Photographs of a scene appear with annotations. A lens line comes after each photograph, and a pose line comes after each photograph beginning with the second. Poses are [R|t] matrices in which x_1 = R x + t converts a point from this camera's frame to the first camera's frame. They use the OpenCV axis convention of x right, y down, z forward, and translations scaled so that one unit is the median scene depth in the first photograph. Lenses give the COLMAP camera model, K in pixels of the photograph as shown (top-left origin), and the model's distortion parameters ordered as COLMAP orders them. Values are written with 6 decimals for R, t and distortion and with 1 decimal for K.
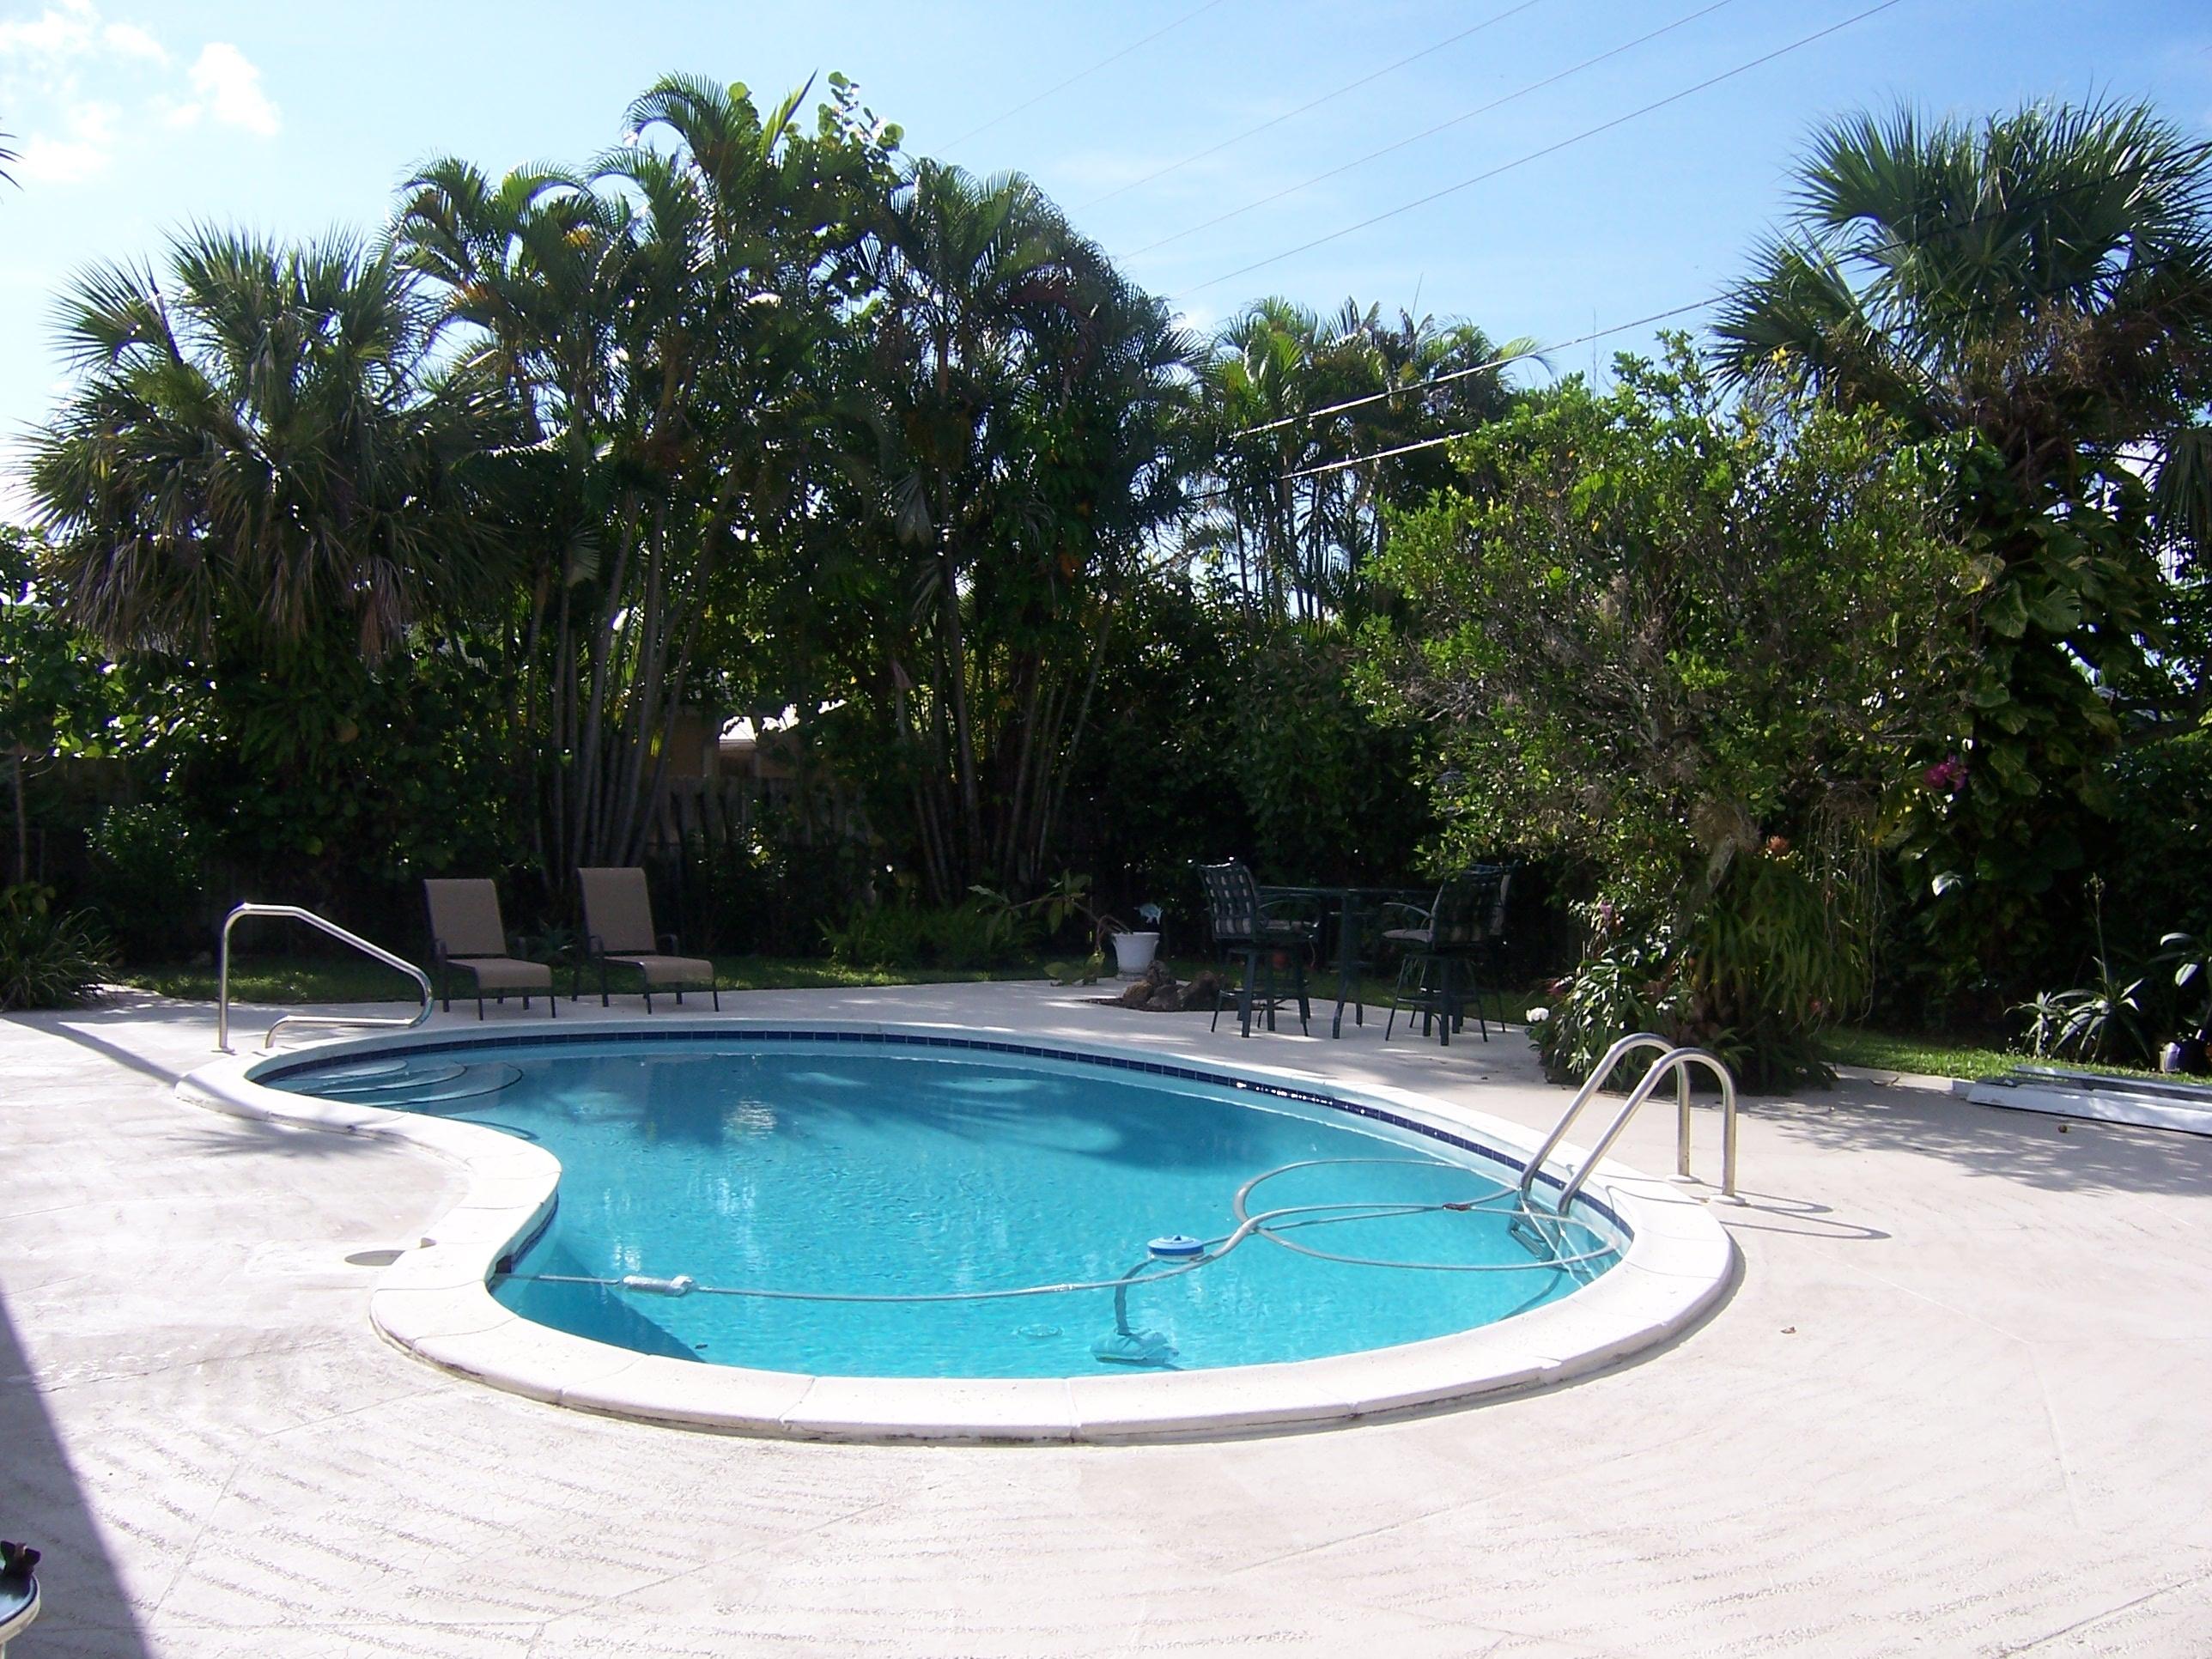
lens RADIAL K [[2238.9, 0, 1121.4], [0, 2238.9, 843.1], [0, 0, 1]] dist [-0.138125, 0.221418]
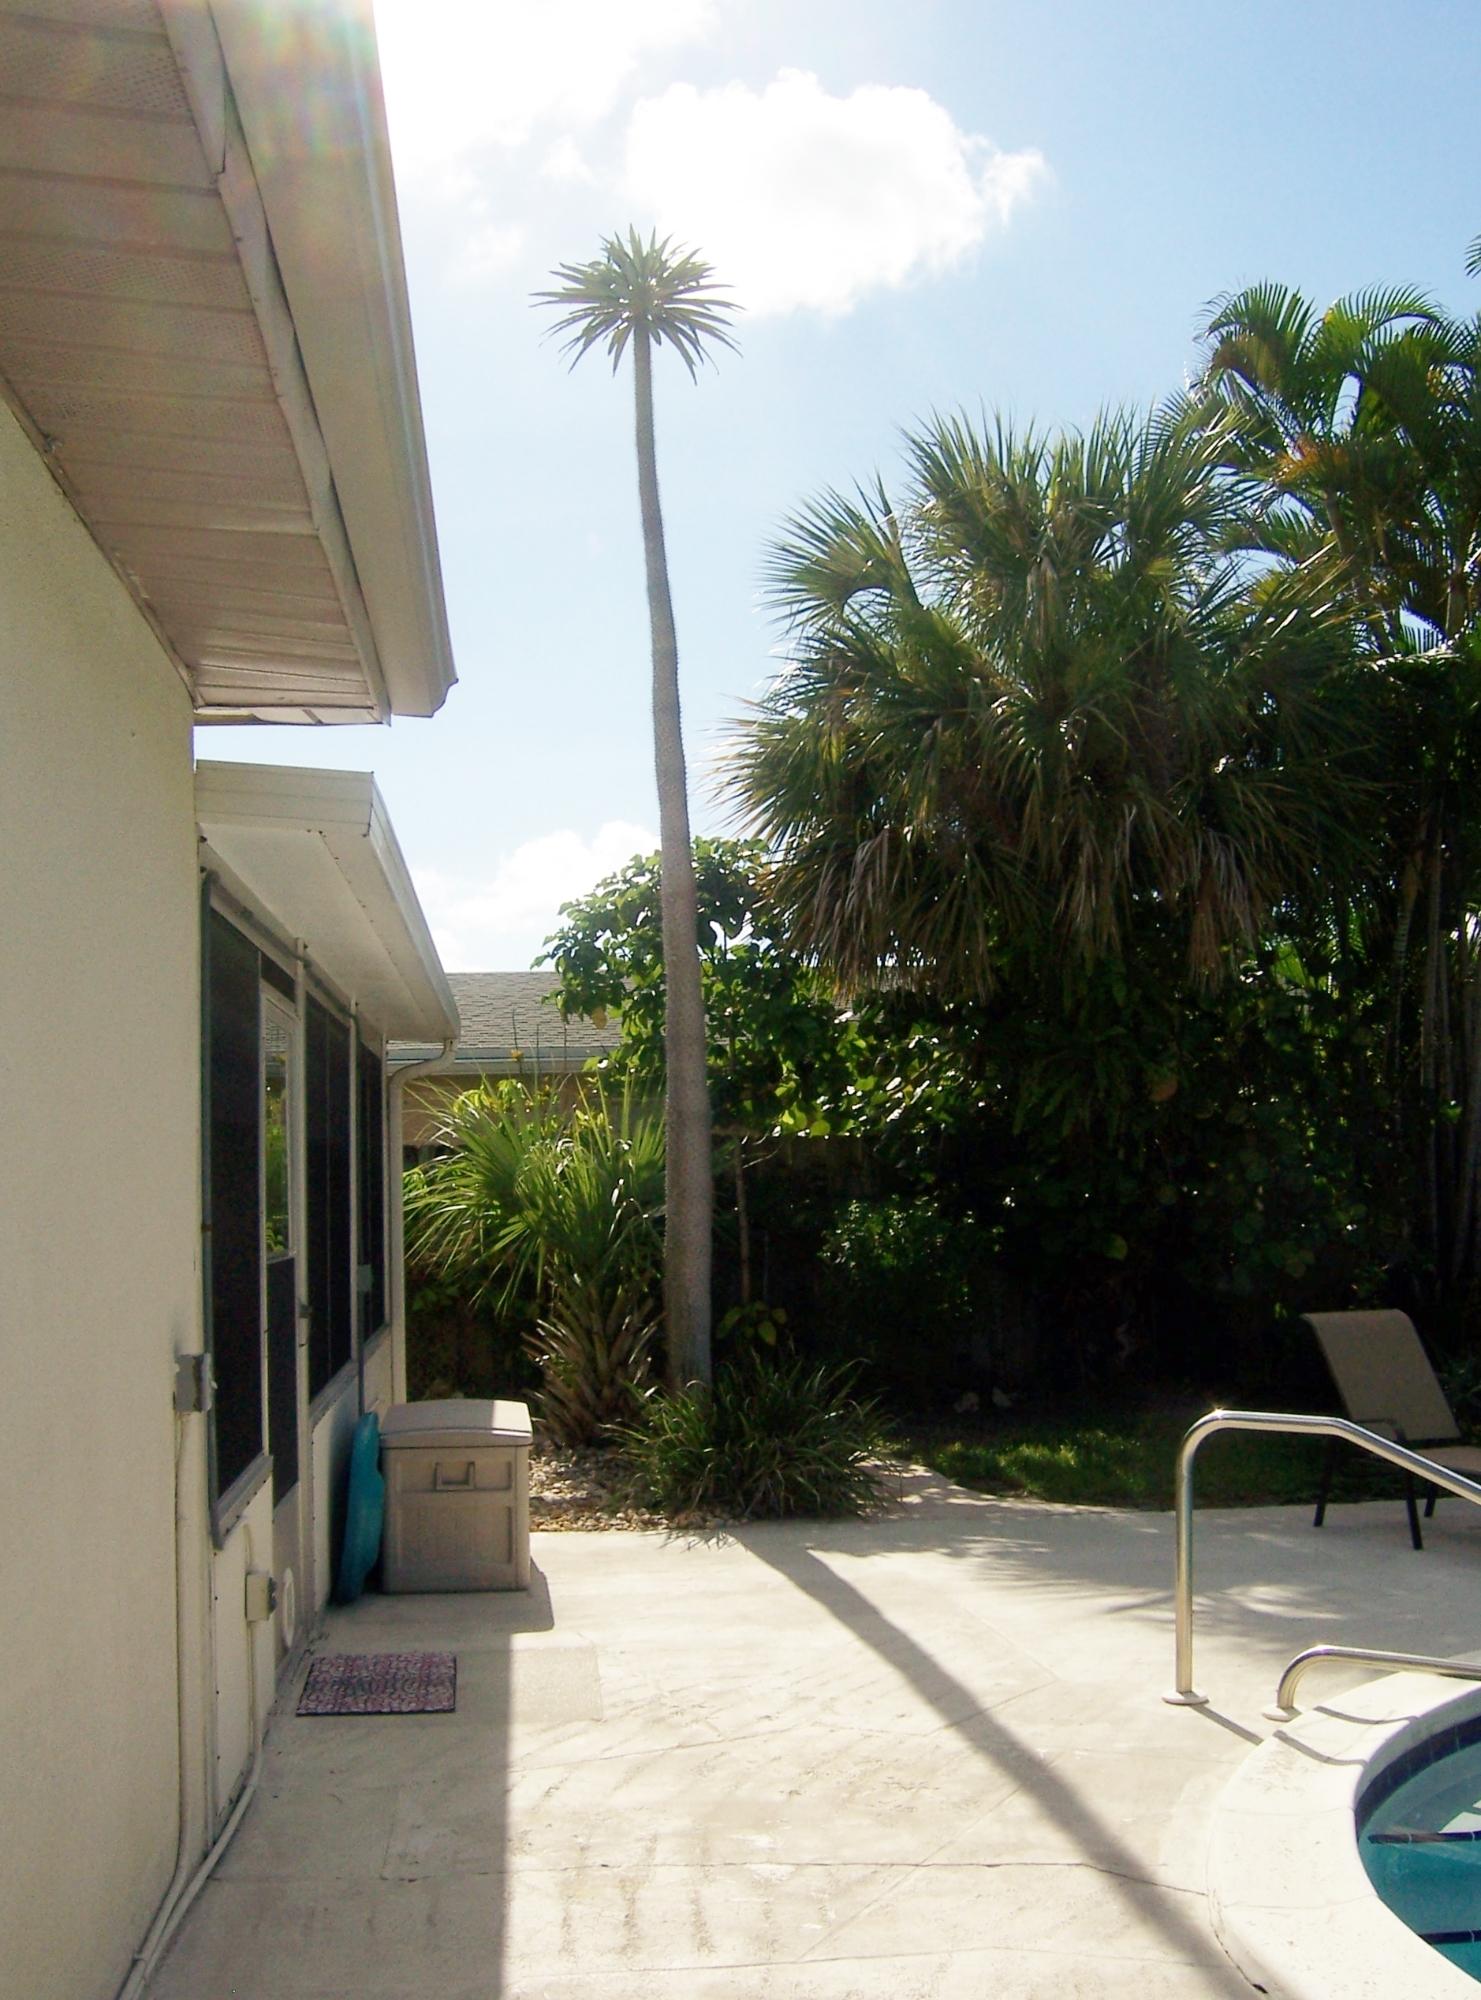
lens RADIAL K [[2073.0, 0, 740.5], [0, 2073.0, 1000.0], [0, 0, 1]] dist [-0.143996, 0.245695]
pose [[0.903456, -0.063926, -0.423887, -0.191594], [0.020889, 0.994209, -0.105414, -0.010953], [0.428171, 0.086383, 0.899560, 0.344068]]
